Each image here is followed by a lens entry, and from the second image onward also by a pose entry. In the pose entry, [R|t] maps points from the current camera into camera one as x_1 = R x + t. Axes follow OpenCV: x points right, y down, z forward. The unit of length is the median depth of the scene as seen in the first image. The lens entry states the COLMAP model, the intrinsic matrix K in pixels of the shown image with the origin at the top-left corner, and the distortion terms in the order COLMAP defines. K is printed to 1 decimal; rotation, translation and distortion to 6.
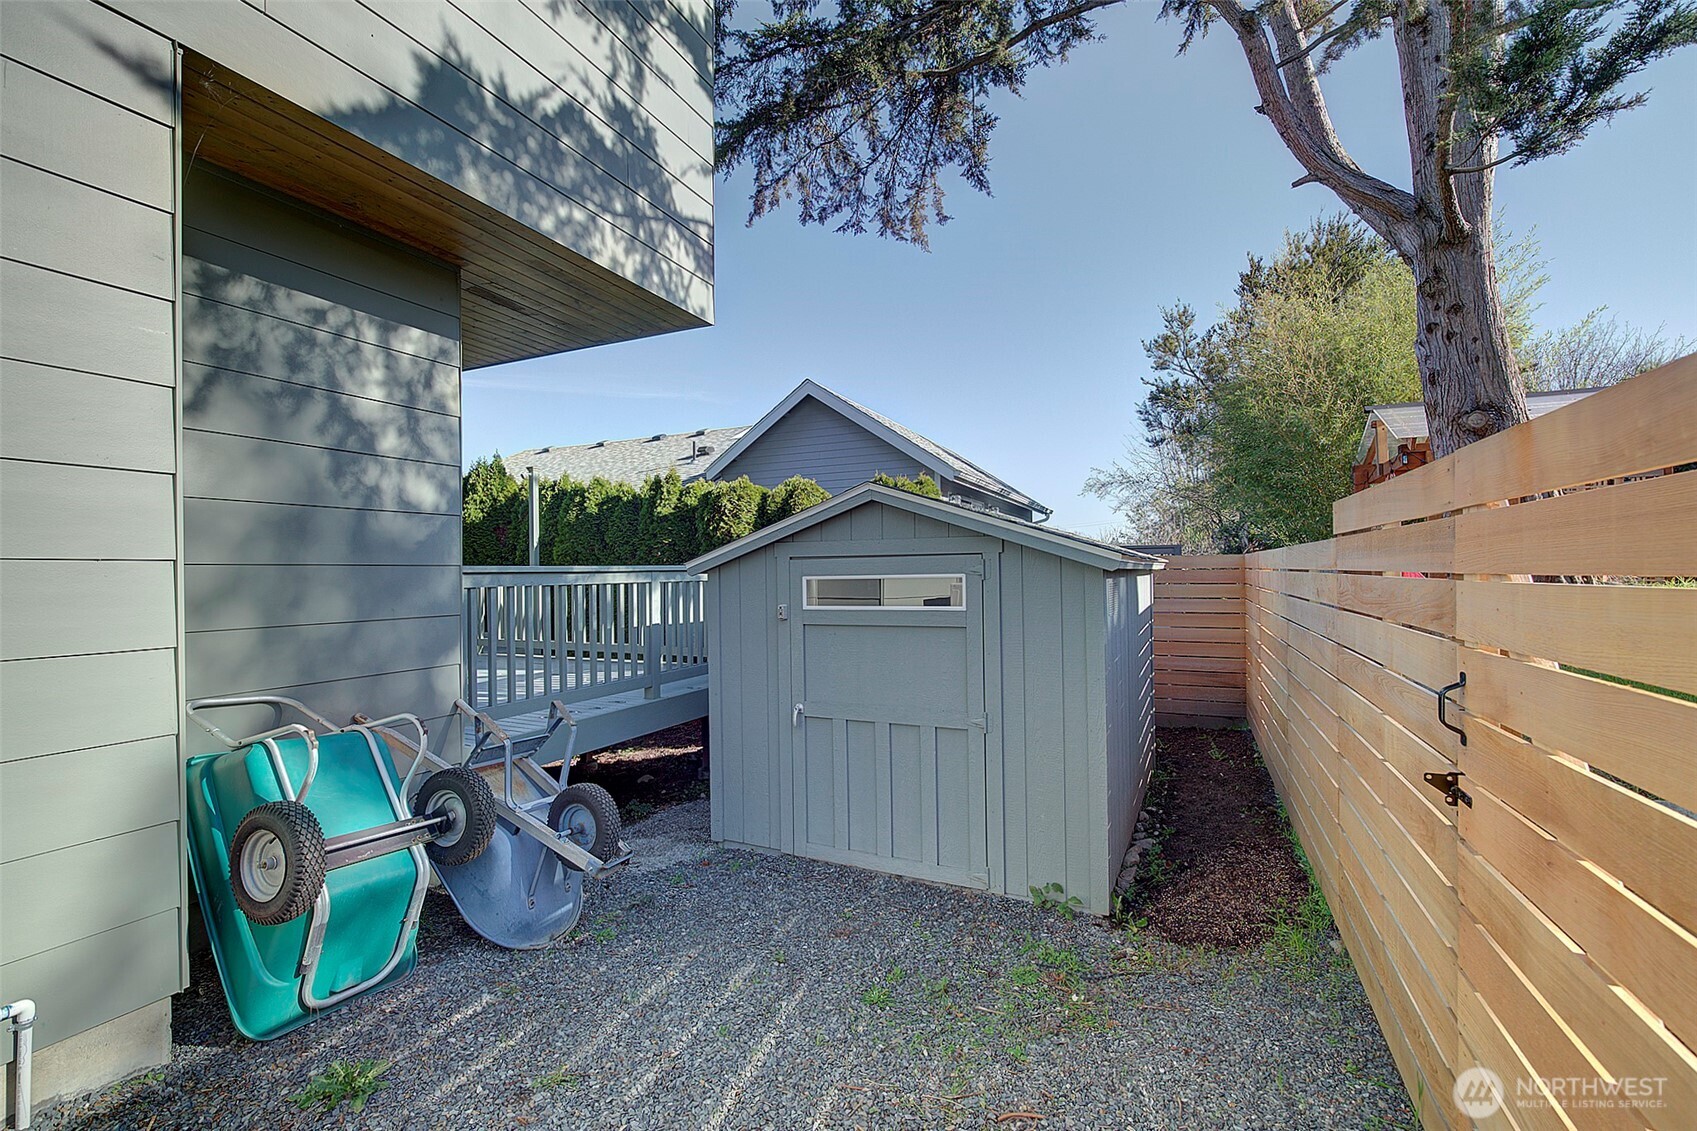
lens RADIAL K [[727.4, 0, 844.9], [0, 727.4, 562.6], [0, 0, 1]] dist [0.001865, 0.003802]
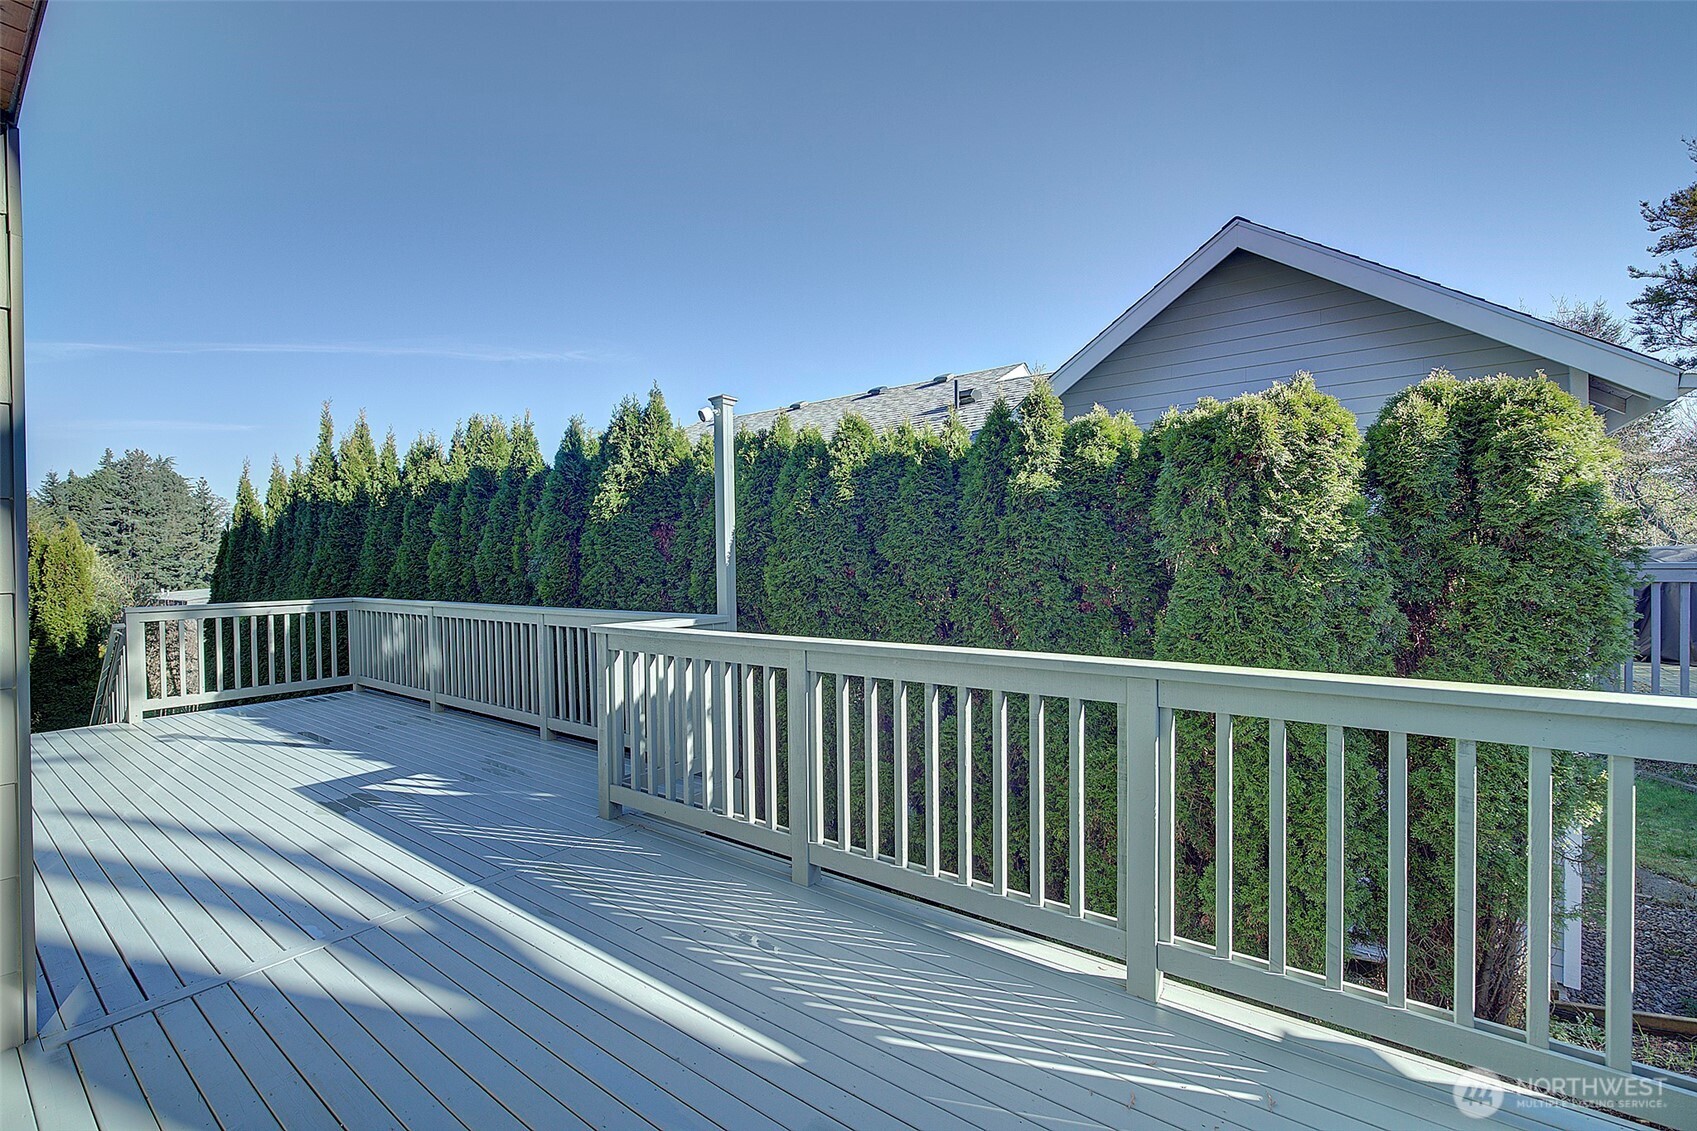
lens RADIAL K [[727.4, 0, 846.9], [0, 727.4, 571.5], [0, 0, 1]] dist [0.001865, 0.003802]
pose [[0.978507, 0.003138, -0.206191, -0.246404], [0.002057, 0.999686, 0.024975, -0.029294], [0.206204, -0.024863, 0.978193, 0.539328]]
